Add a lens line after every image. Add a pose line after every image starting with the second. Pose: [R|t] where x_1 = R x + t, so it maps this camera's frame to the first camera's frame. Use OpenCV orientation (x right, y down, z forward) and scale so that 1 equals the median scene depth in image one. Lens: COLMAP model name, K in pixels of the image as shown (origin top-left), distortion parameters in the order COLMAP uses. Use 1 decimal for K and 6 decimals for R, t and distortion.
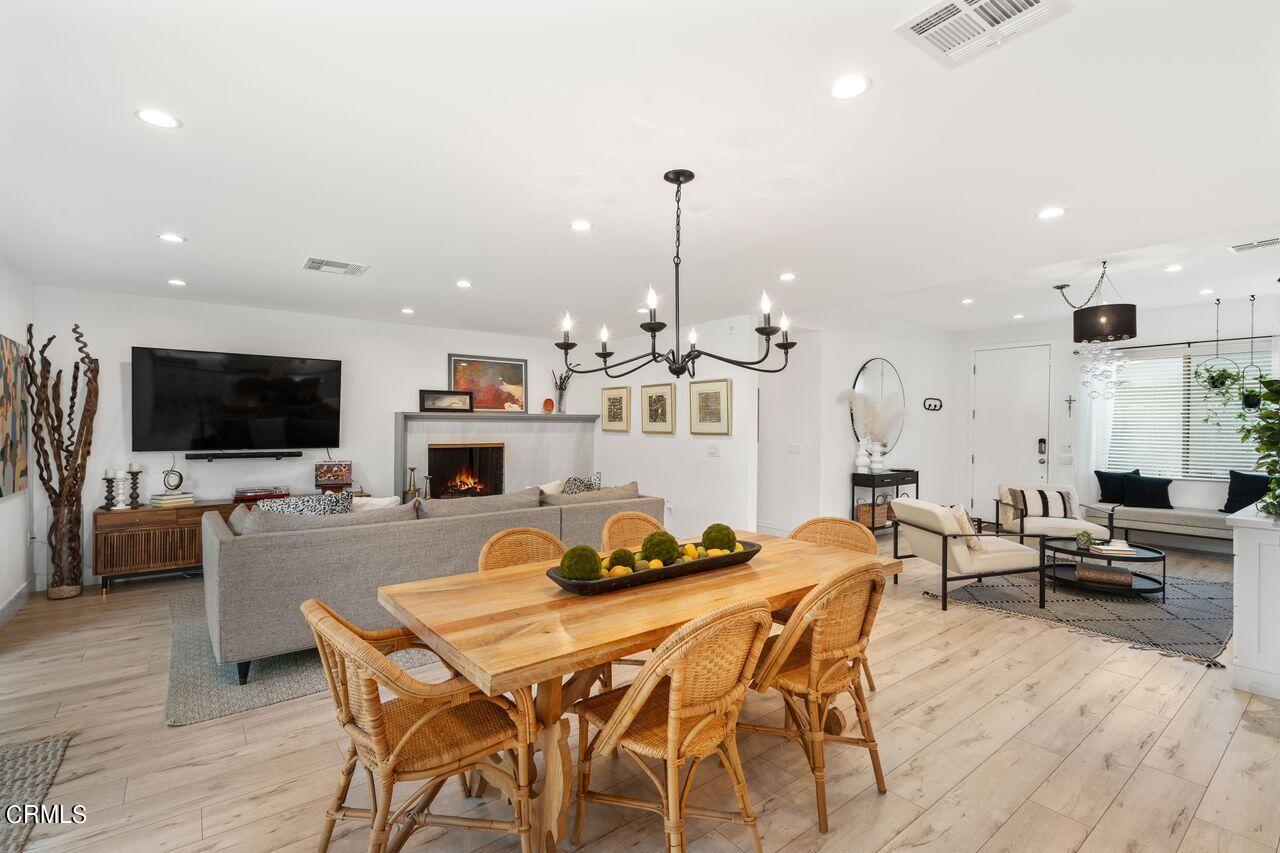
lens RADIAL K [[584.3, 0, 639.9], [0, 584.3, 429.6], [0, 0, 1]] dist [0.006707, -0.003486]
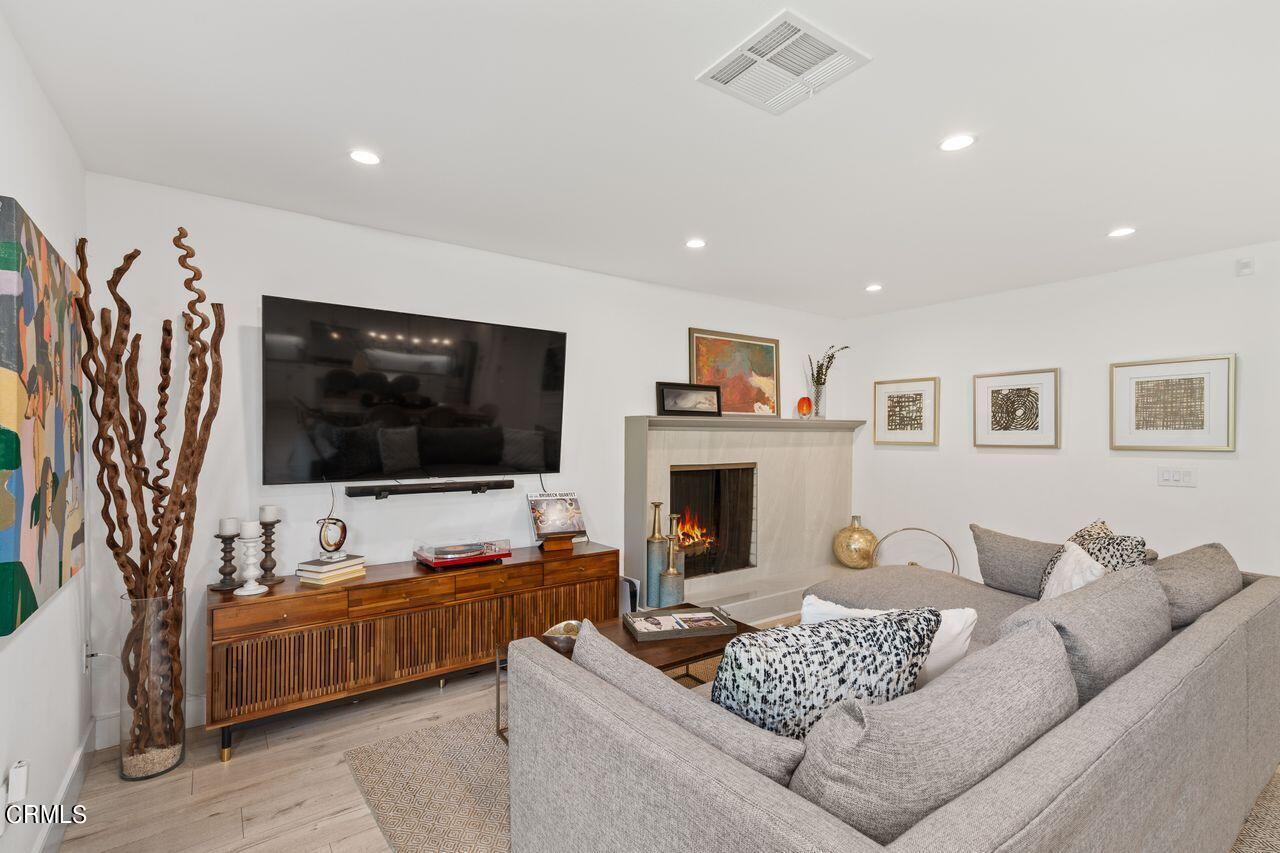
lens RADIAL K [[584.3, 0, 649.5], [0, 584.3, 446.4], [0, 0, 1]] dist [0.006707, -0.003486]
pose [[0.999896, -0.004206, -0.013780, -0.492115], [0.004345, 0.999940, 0.010083, -0.003481], [0.013737, -0.010142, 0.999854, 0.449976]]
